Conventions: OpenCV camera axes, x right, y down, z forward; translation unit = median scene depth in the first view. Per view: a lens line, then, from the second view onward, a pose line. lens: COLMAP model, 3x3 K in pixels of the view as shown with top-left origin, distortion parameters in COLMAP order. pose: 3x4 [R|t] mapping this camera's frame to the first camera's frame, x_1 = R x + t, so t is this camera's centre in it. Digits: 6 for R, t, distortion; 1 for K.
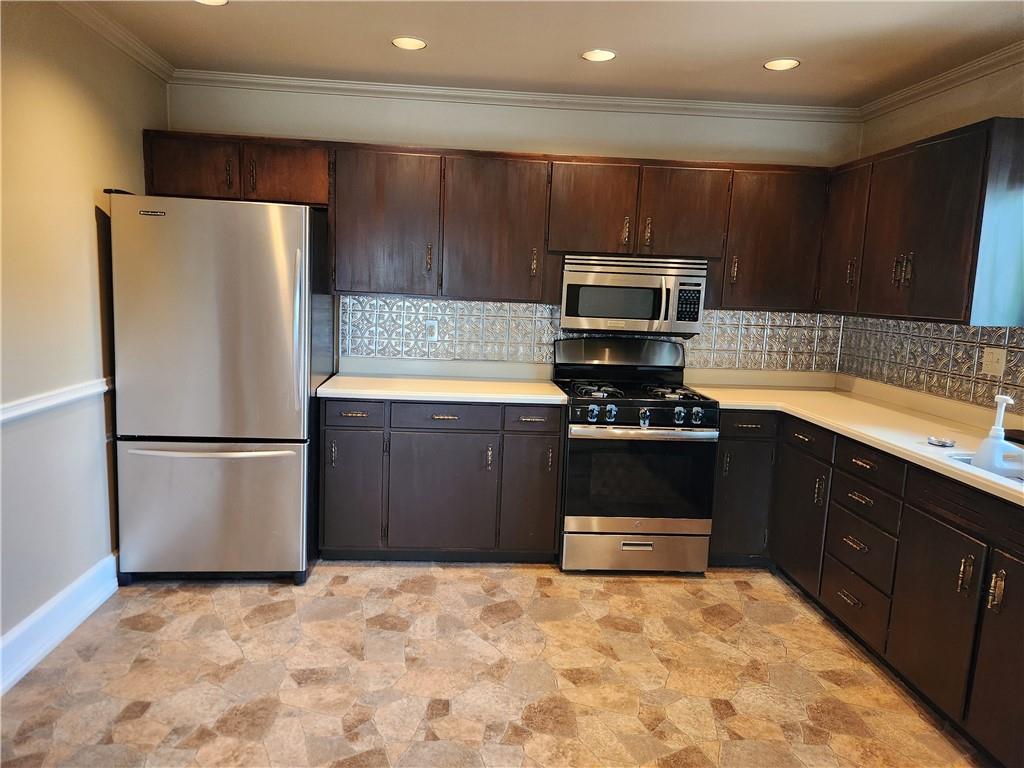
lens RADIAL K [[678.4, 0, 491.0], [0, 678.4, 376.4], [0, 0, 1]] dist [0.049114, -0.027883]
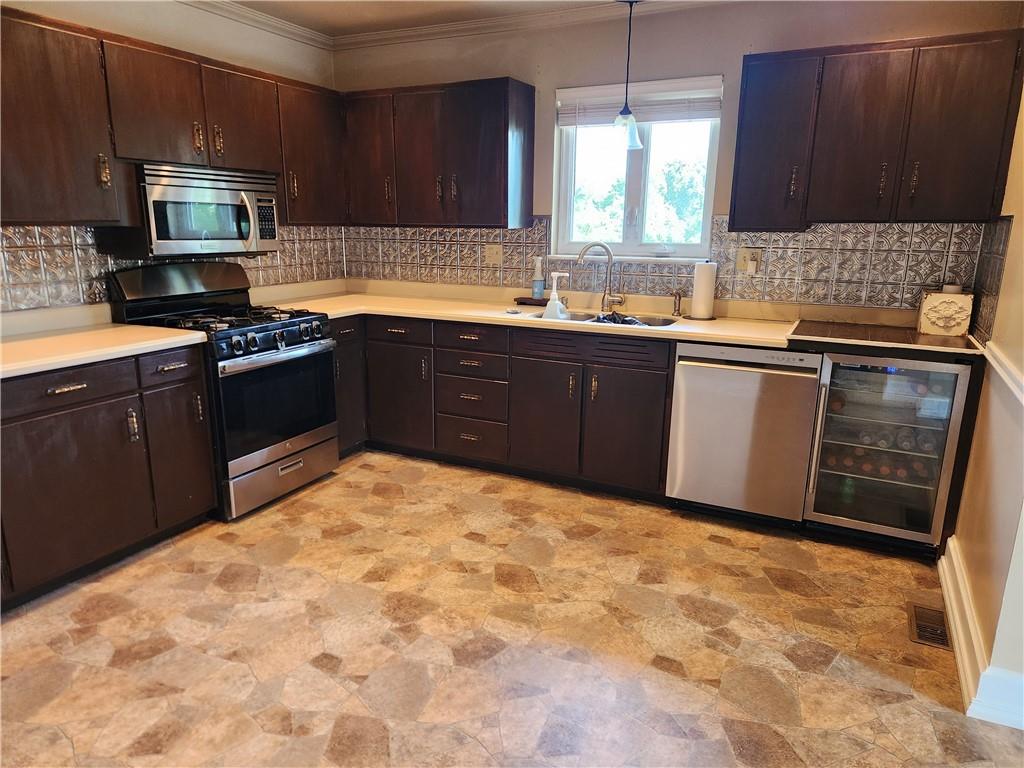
lens RADIAL K [[678.4, 0, 512.2], [0, 678.4, 387.7], [0, 0, 1]] dist [0.049114, -0.027883]
pose [[0.494060, -0.242767, 0.834847, -0.439062], [0.127239, 0.970076, 0.206791, -0.033129], [-0.860067, 0.004058, 0.510165, 0.197376]]
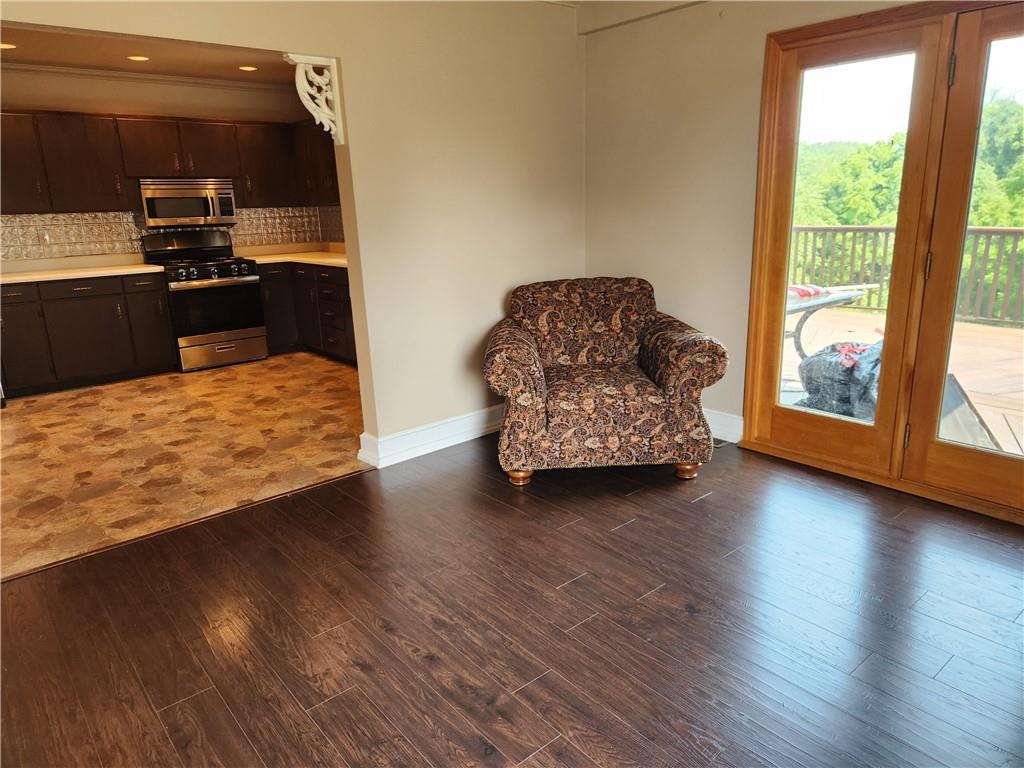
lens RADIAL K [[678.4, 0, 498.5], [0, 678.4, 377.1], [0, 0, 1]] dist [0.049114, -0.027883]
pose [[0.794761, -0.213594, 0.568096, -0.240878], [0.143373, 0.975608, 0.166233, 0.128667], [-0.589745, -0.050666, 0.805999, -0.830998]]
